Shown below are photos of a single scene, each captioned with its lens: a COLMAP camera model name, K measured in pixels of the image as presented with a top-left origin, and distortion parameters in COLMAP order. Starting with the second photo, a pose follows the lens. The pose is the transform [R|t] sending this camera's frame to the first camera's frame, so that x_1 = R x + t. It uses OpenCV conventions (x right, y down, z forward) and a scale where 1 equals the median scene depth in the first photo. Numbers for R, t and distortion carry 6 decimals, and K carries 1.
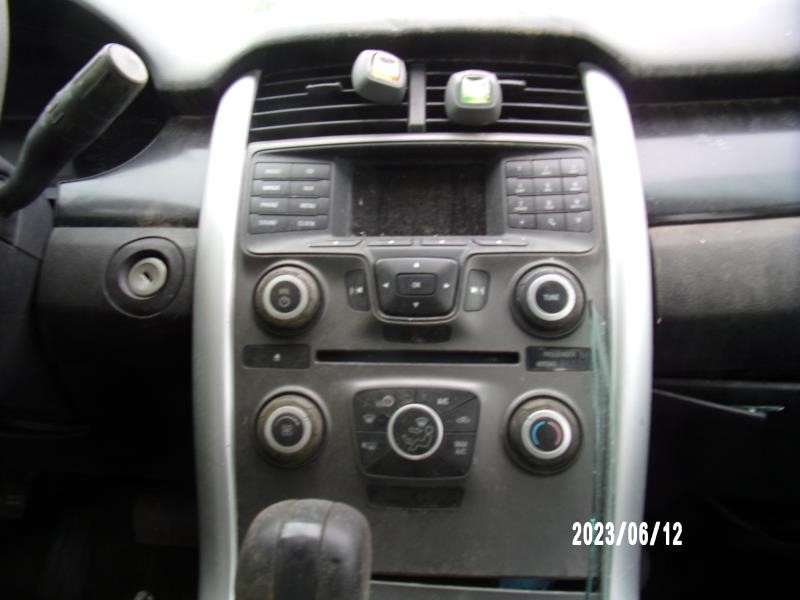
lens RADIAL K [[589.7, 0, 375.7], [0, 589.7, 303.9], [0, 0, 1]] dist [-0.055333, 0.041525]
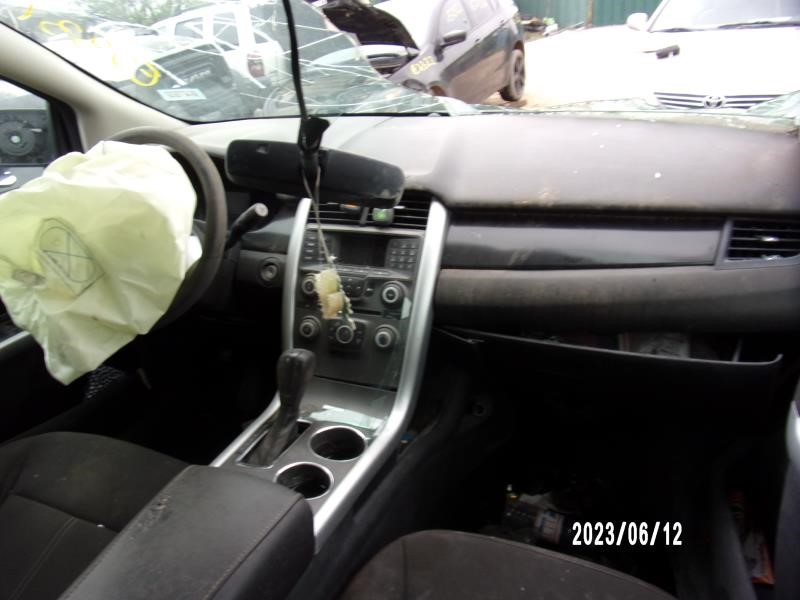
lens RADIAL K [[589.7, 0, 375.7], [0, 589.7, 303.9], [0, 0, 1]] dist [-0.055333, 0.041525]
pose [[0.958702, 0.088411, -0.270323, 0.950639], [-0.045533, 0.985909, 0.160967, -0.406525], [0.280745, -0.142011, 0.949218, -1.704429]]
